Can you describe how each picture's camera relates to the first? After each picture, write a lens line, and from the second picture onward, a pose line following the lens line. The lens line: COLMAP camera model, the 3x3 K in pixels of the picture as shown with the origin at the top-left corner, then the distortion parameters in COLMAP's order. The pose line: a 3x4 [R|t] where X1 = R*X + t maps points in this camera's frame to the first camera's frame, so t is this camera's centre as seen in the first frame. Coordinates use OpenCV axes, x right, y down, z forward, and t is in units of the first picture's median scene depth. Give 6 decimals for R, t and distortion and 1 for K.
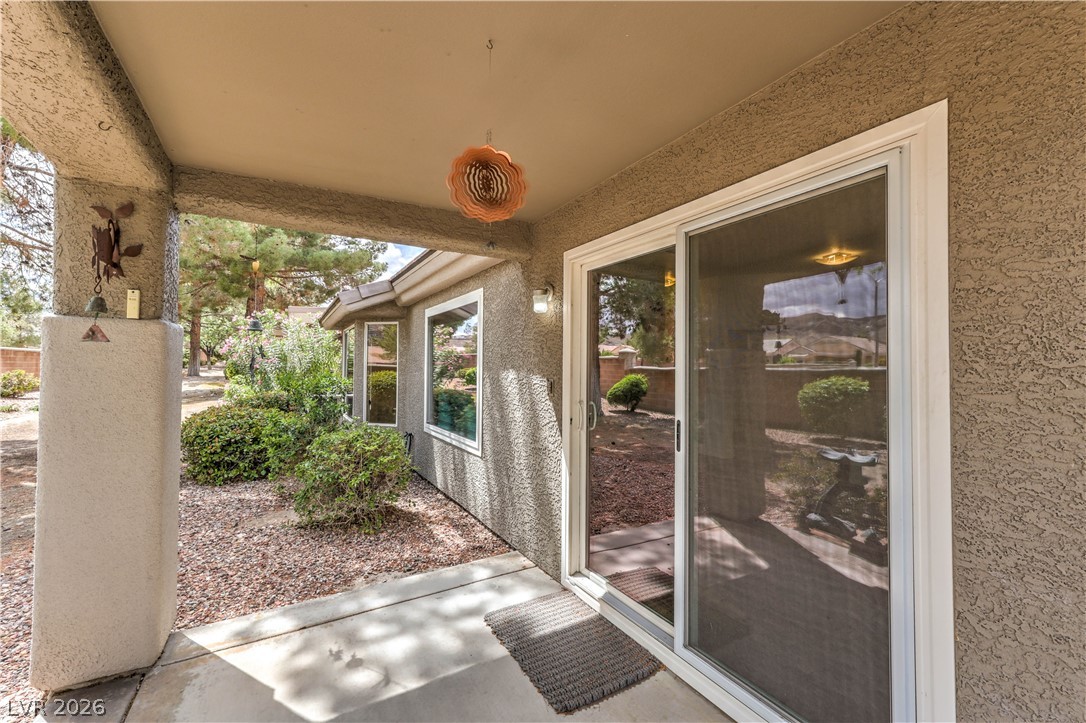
lens RADIAL K [[451.0, 0, 532.7], [0, 451.0, 355.1], [0, 0, 1]] dist [0.016606, 0.000024]
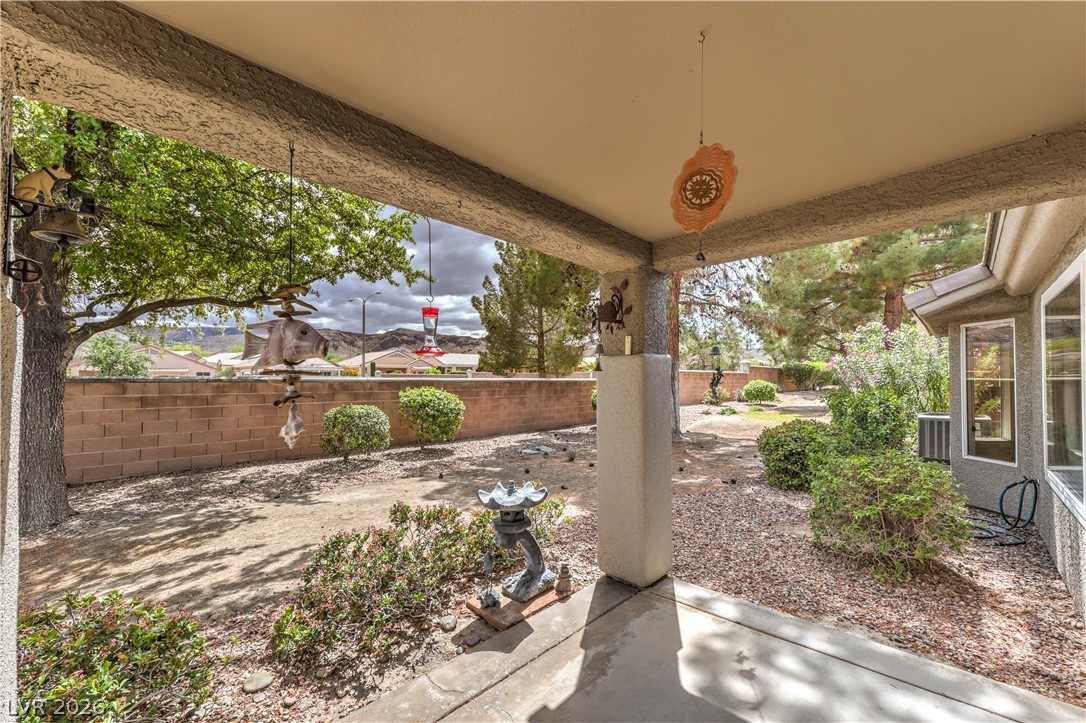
lens RADIAL K [[440.8, 0, 541.8], [0, 440.8, 372.7], [0, 0, 1]] dist [0.014194, 0.000160]
pose [[0.296285, -0.030879, -0.954600, 0.314387], [0.034363, 0.999175, -0.021655, 0.002369], [0.954481, -0.026387, 0.297102, 0.193673]]
